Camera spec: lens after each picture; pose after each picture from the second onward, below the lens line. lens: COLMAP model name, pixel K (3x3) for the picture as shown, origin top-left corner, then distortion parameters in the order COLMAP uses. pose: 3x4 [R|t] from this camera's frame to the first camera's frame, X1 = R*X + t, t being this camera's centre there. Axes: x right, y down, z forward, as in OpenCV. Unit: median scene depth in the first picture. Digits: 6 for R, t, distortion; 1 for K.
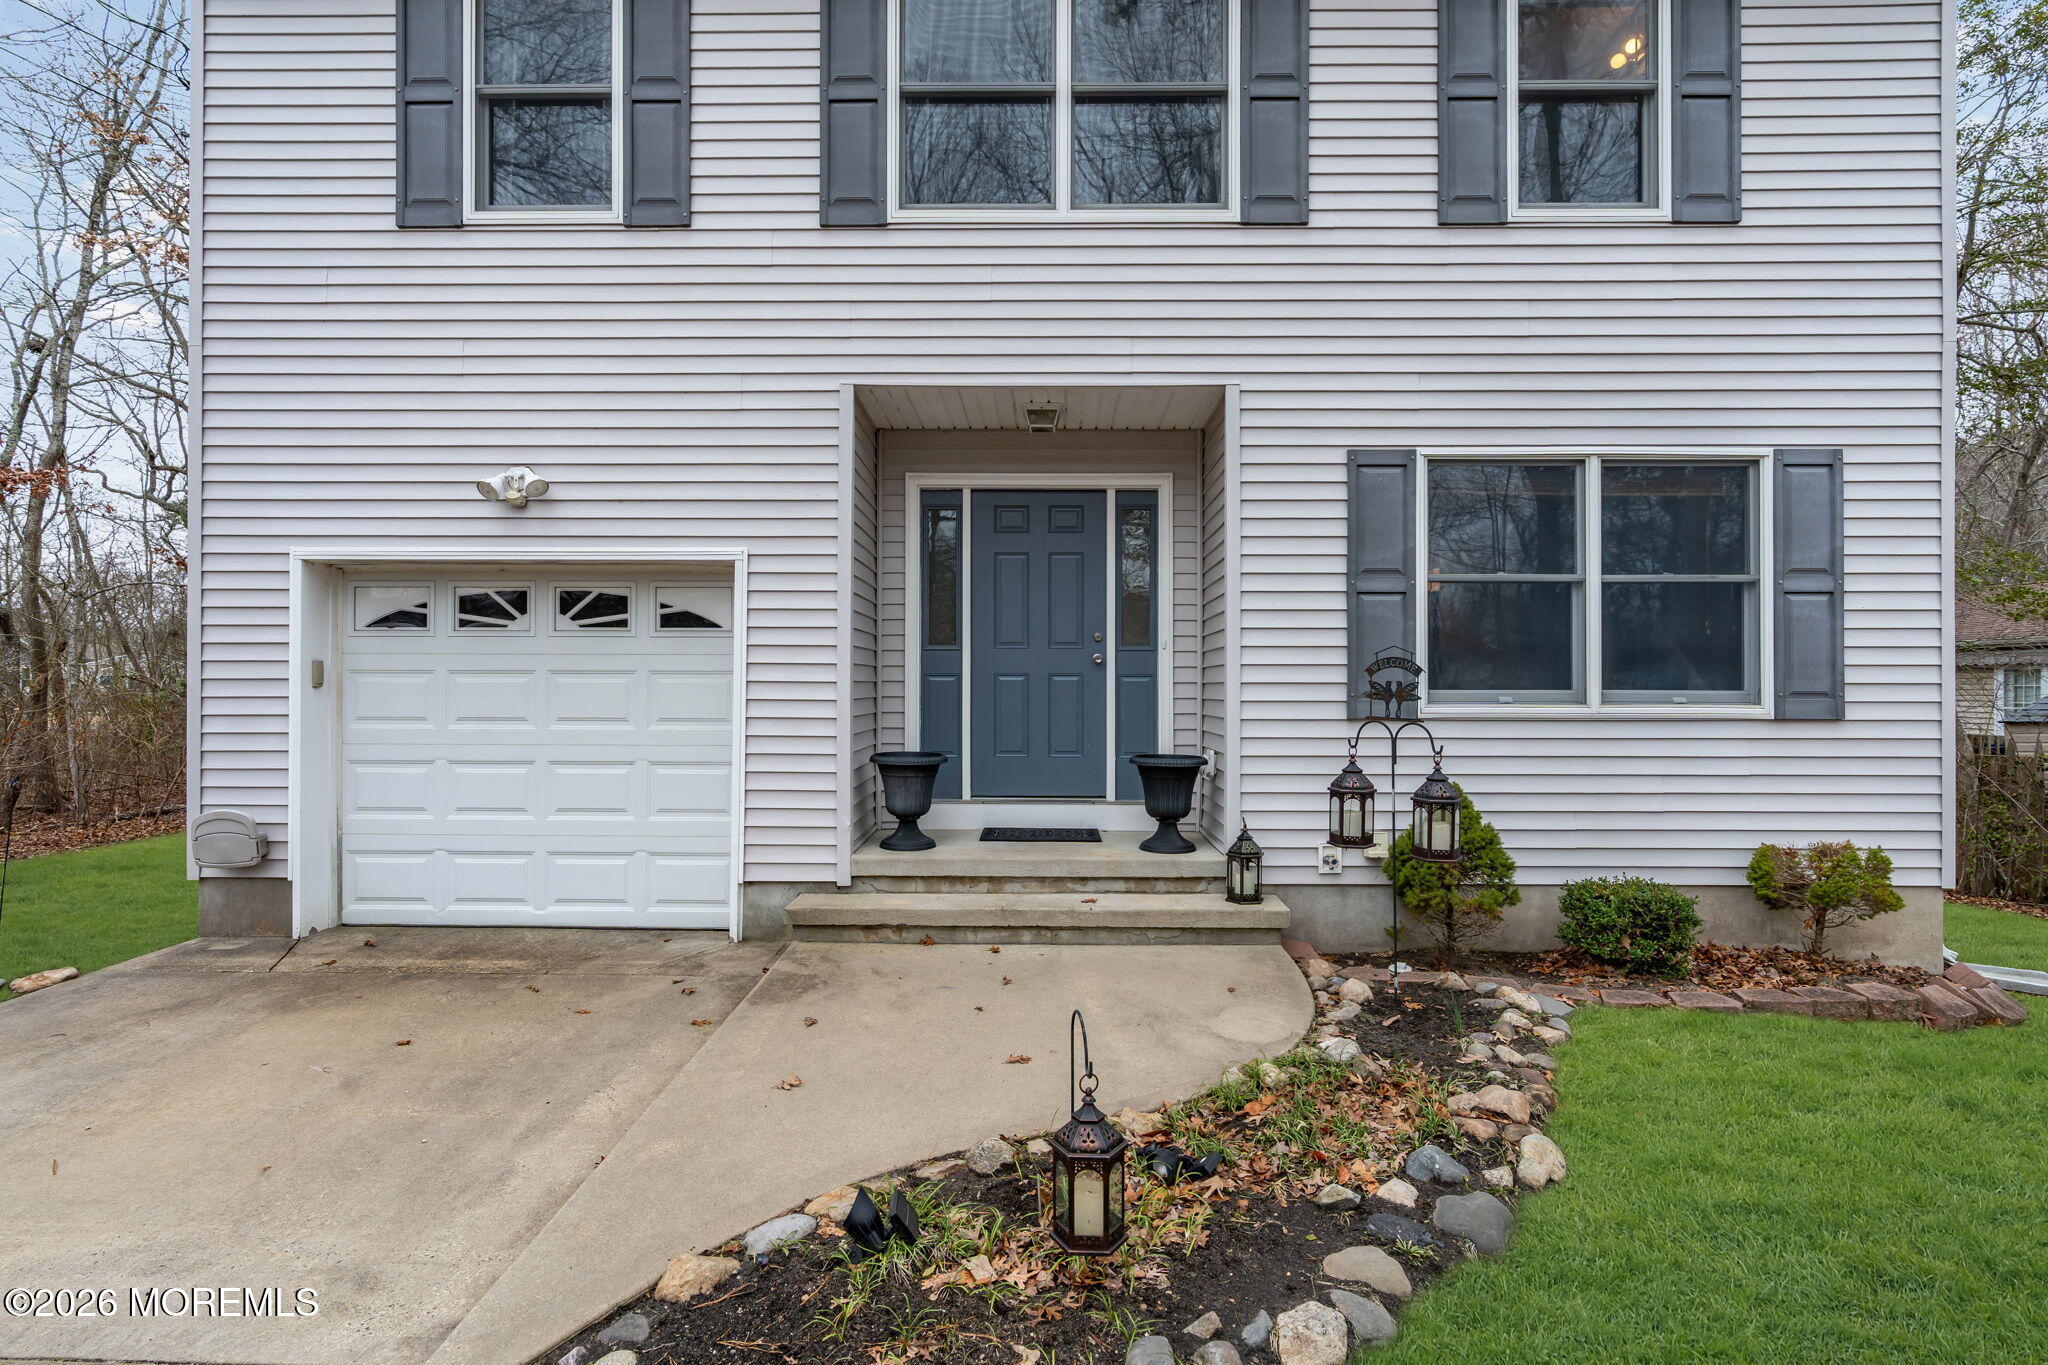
lens RADIAL K [[958.2, 0, 1002.4], [0, 958.2, 676.1], [0, 0, 1]] dist [-0.005104, 0.000753]
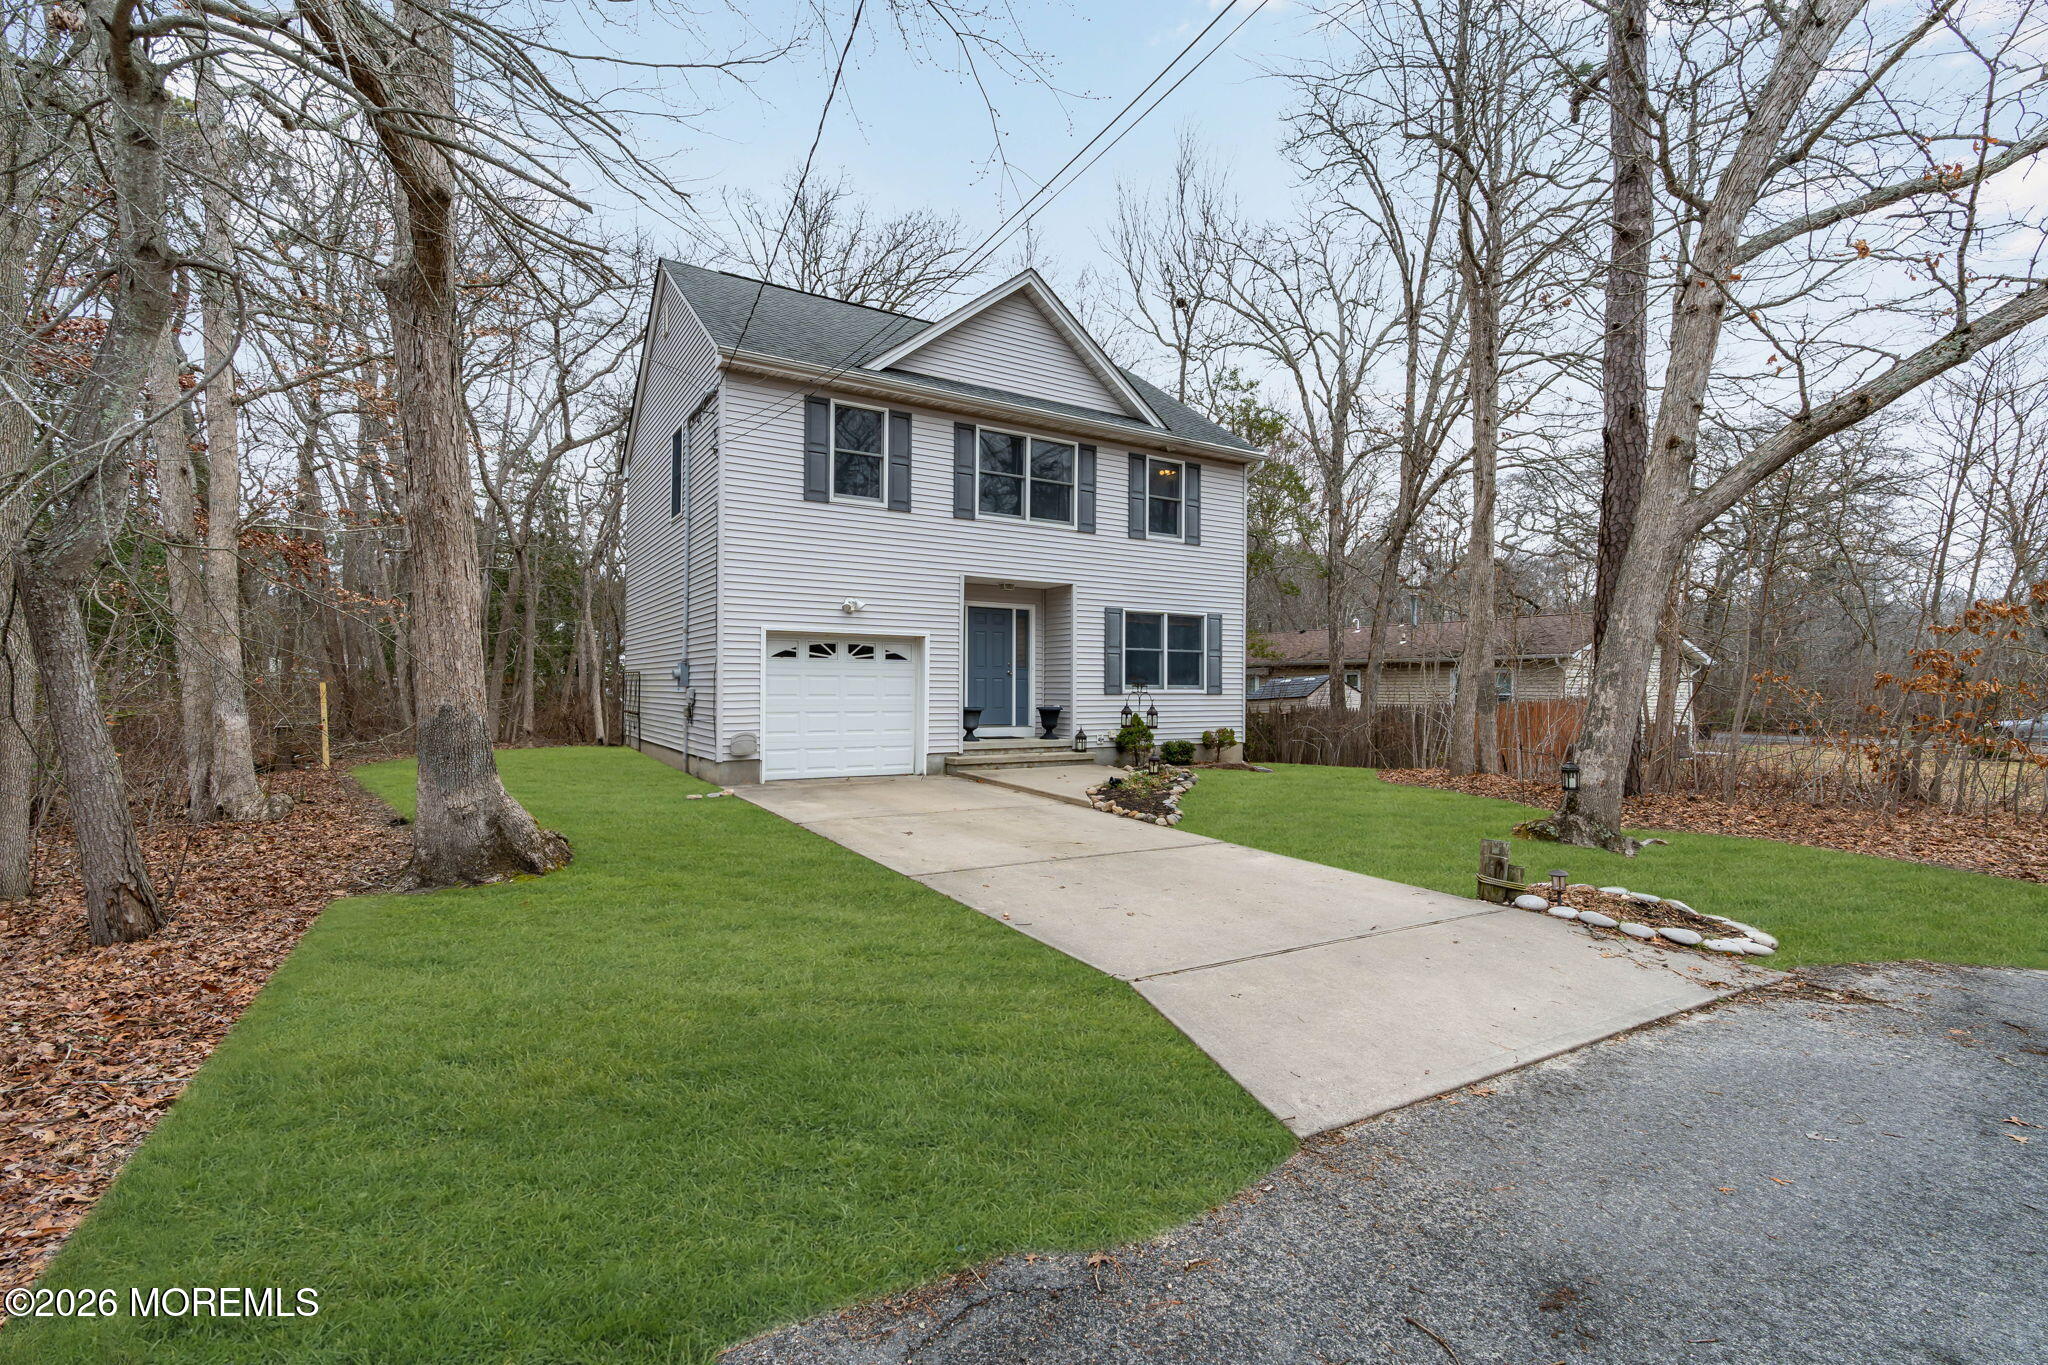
lens RADIAL K [[915.9, 0, 1026.5], [0, 915.9, 681.5], [0, 0, 1]] dist [-0.010066, 0.002989]
pose [[0.844570, 0.006229, 0.535409, -1.437836], [-0.007081, 0.999975, -0.000464, 0.007627], [-0.535399, -0.003399, 0.844592, -1.367249]]
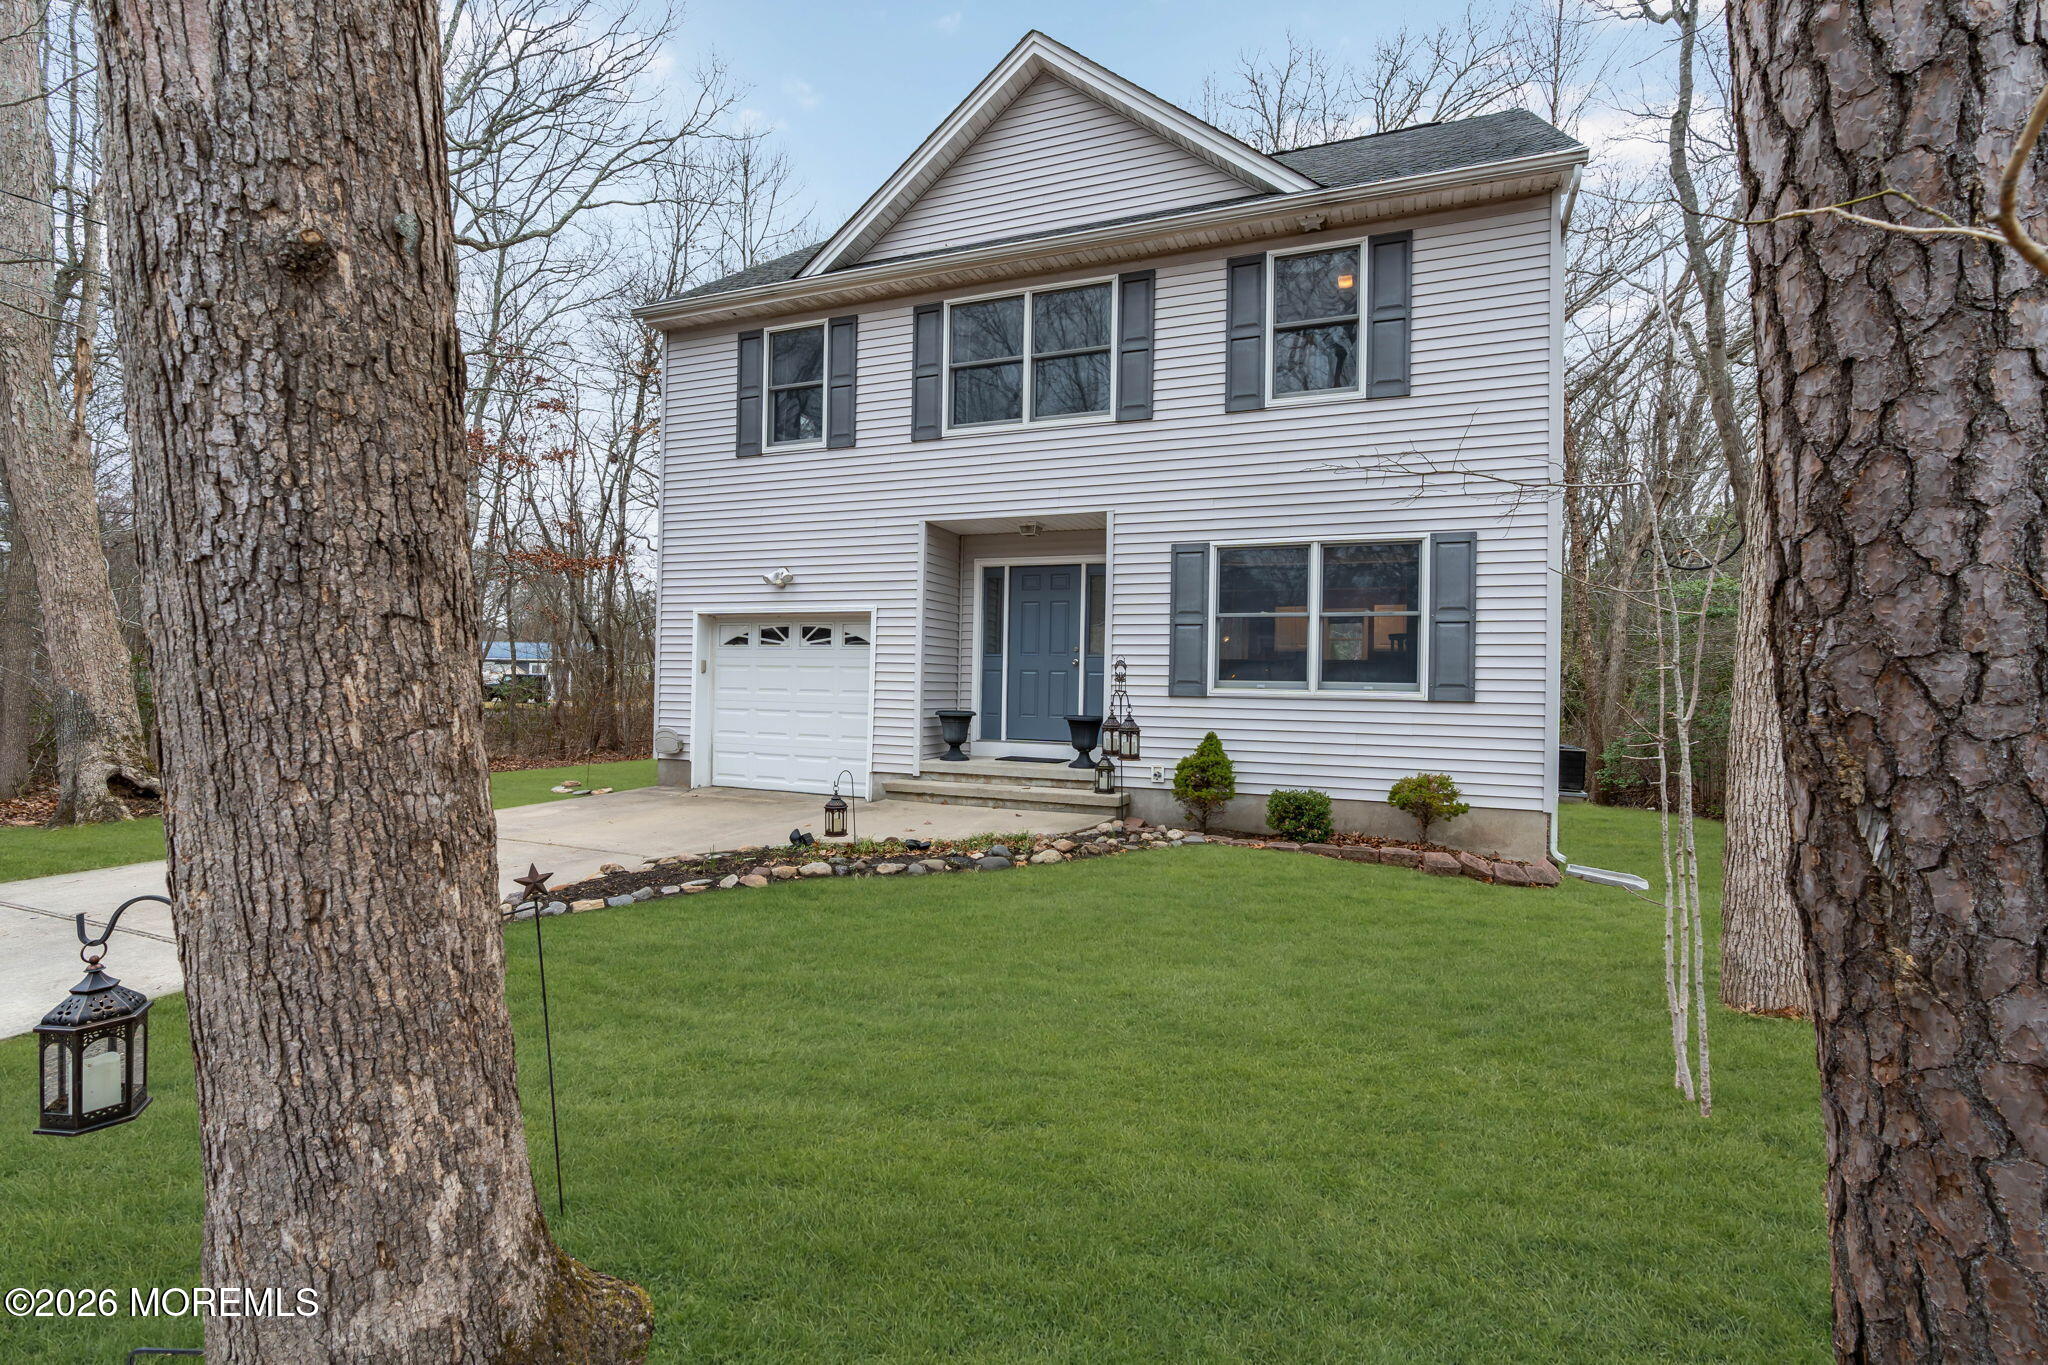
lens RADIAL K [[939.2, 0, 1026.9], [0, 939.2, 679.6], [0, 0, 1]] dist [-0.008098, 0.003752]
pose [[0.931016, 0.012415, -0.364768, 0.745168], [-0.015473, 0.999865, -0.005463, 0.027965], [0.364651, 0.010731, 0.931082, -0.712092]]
